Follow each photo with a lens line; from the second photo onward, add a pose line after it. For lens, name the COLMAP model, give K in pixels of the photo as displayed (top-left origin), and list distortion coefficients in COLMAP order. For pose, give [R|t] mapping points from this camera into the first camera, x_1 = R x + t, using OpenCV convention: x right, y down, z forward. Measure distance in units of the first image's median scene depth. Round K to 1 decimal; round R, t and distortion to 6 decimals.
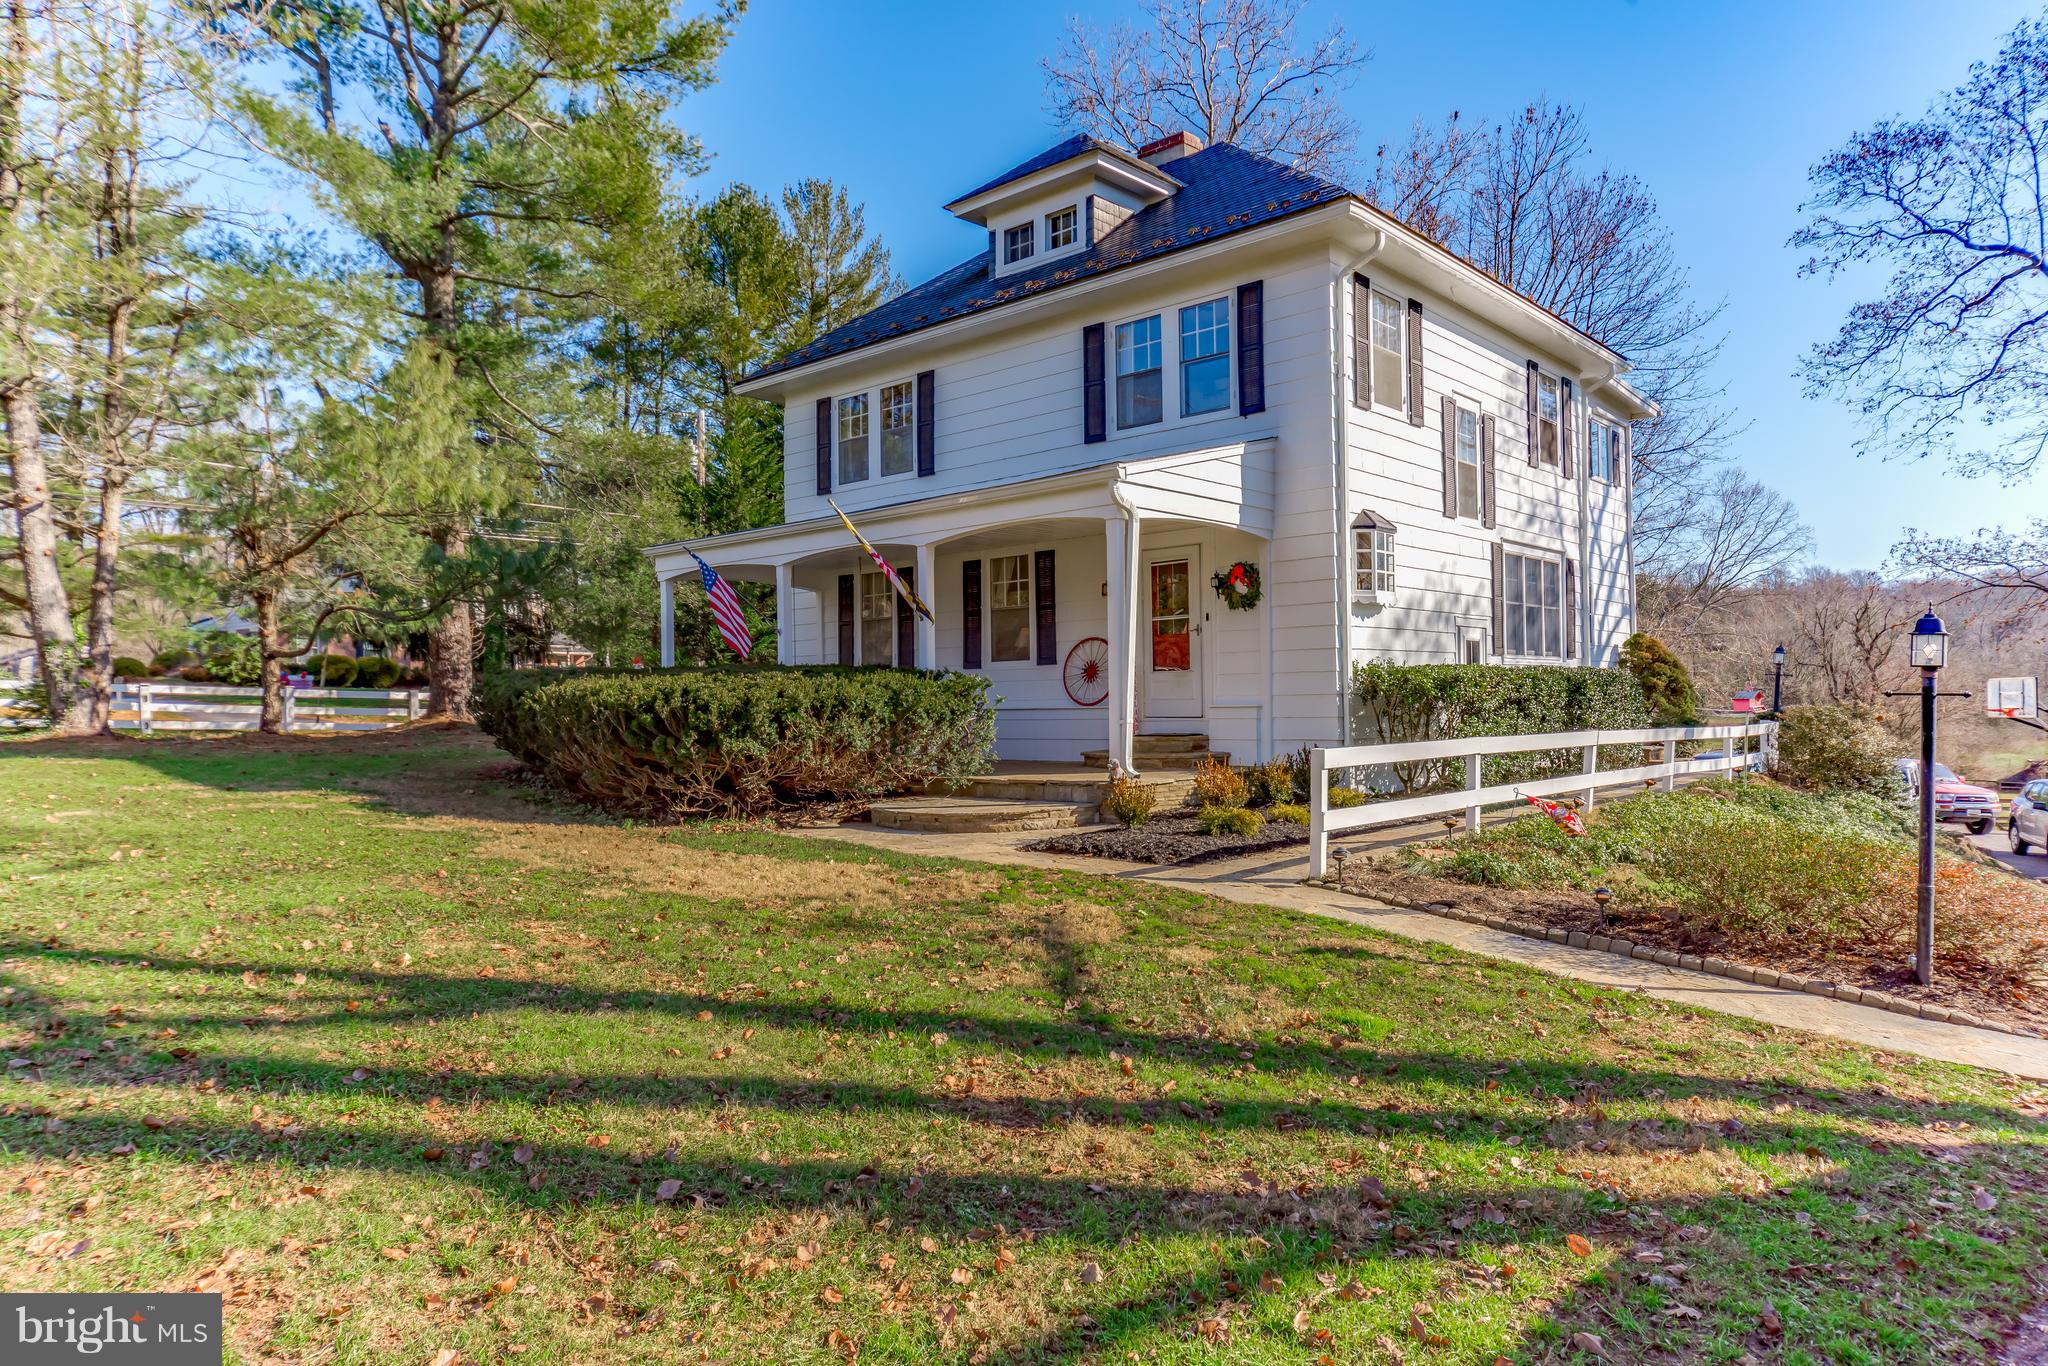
lens RADIAL K [[1282.8, 0, 1024.0], [0, 1282.8, 683.0], [0, 0, 1]] dist [-0.000708, 0.000230]
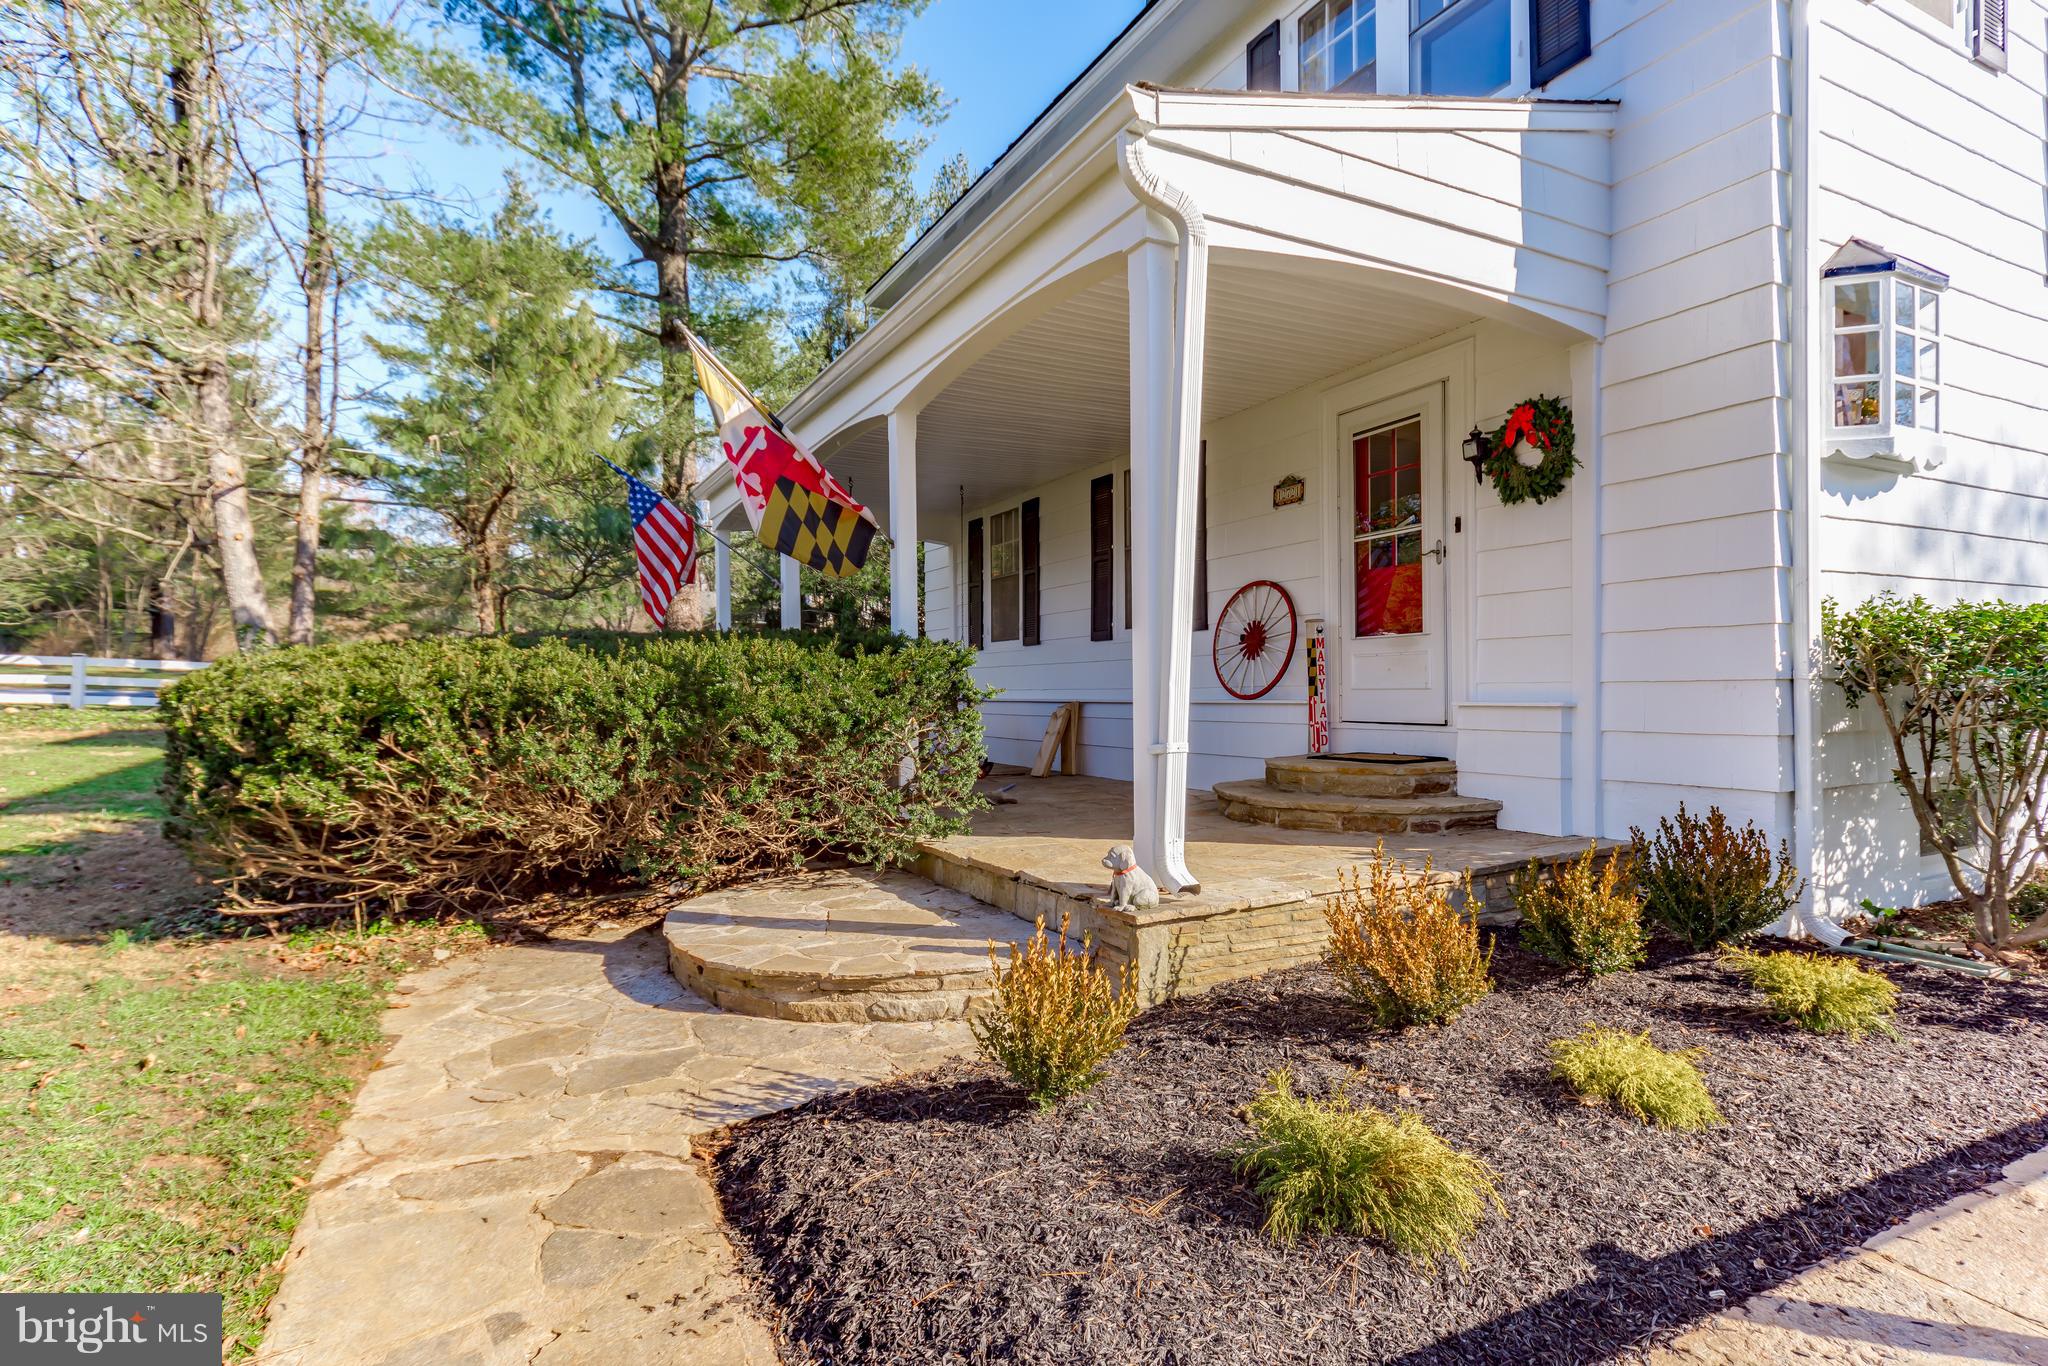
lens RADIAL K [[1048.7, 0, 1024.0], [0, 1048.7, 683.0], [0, 0, 1]] dist [0.047108, -0.023343]
pose [[0.942163, 0.000810, -0.335153, 0.126976], [0.004124, 0.999893, 0.014012, 0.004024], [0.335129, -0.014584, 0.942060, 0.578331]]
